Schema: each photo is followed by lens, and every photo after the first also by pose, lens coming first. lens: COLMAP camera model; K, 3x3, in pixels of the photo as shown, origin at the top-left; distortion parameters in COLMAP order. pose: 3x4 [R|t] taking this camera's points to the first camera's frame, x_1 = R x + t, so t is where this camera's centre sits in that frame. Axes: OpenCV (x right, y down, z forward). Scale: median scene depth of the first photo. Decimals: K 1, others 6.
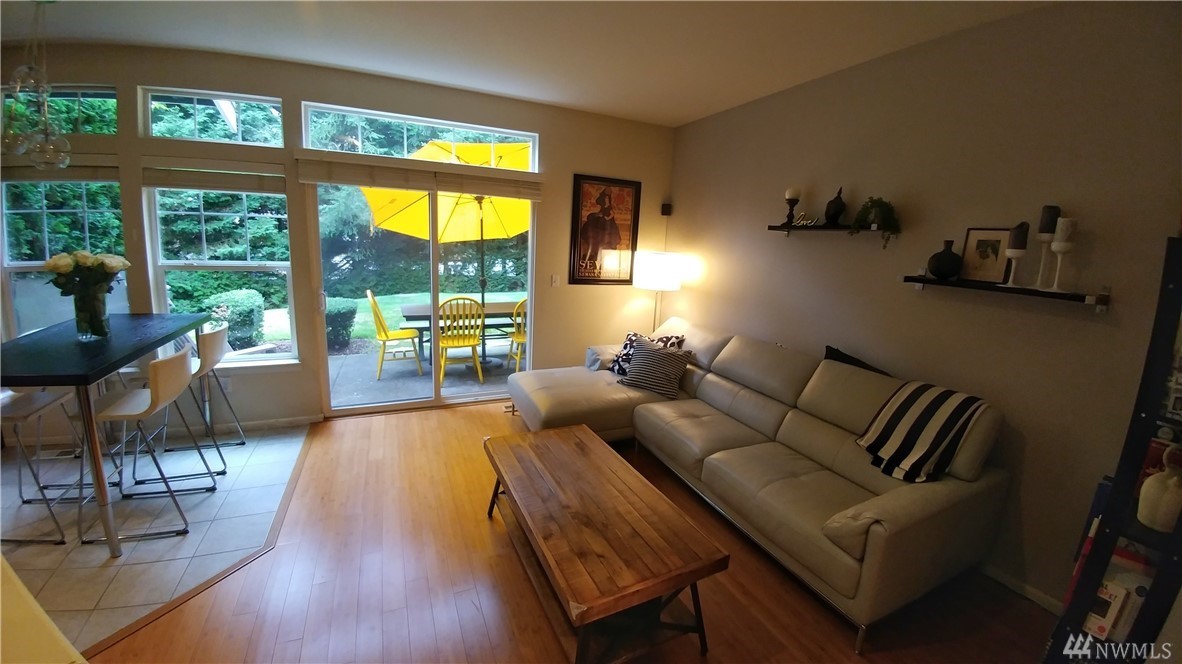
lens RADIAL K [[430.7, 0, 589.0], [0, 430.7, 324.9], [0, 0, 1]] dist [-0.027065, -0.012082]
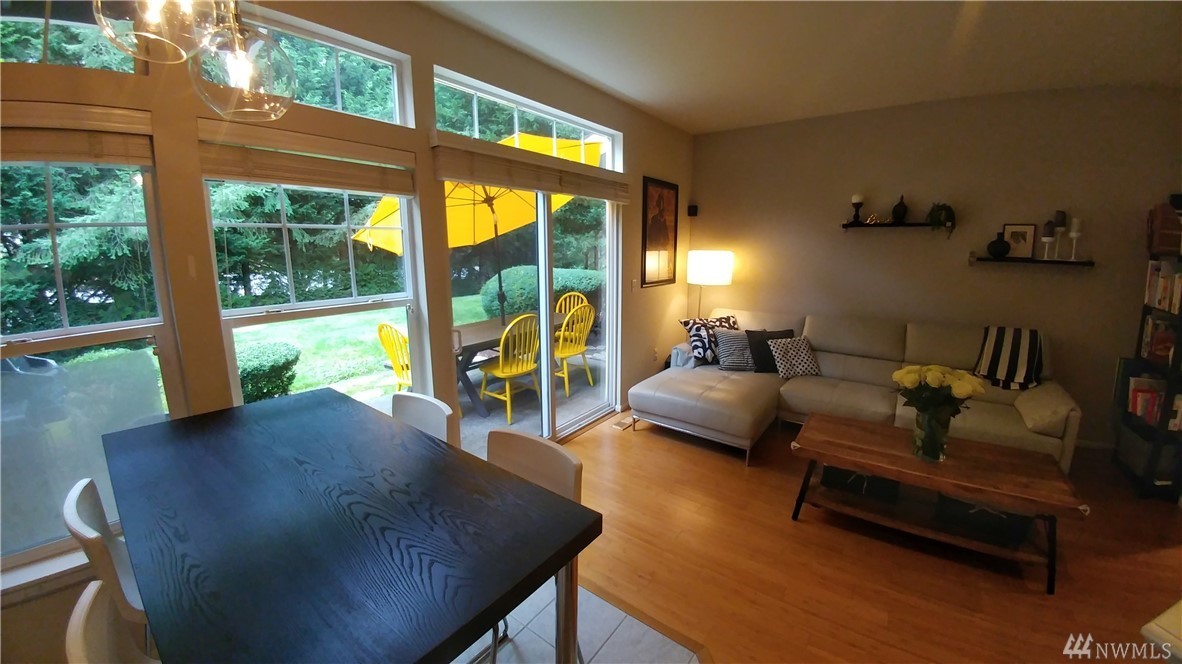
lens RADIAL K [[430.7, 0, 589.0], [0, 430.7, 324.9], [0, 0, 1]] dist [-0.027065, -0.012082]
pose [[0.876225, -0.136438, 0.462184, -0.818422], [0.134459, 0.990213, 0.037400, -0.084418], [-0.462764, 0.029374, 0.885995, 0.245314]]
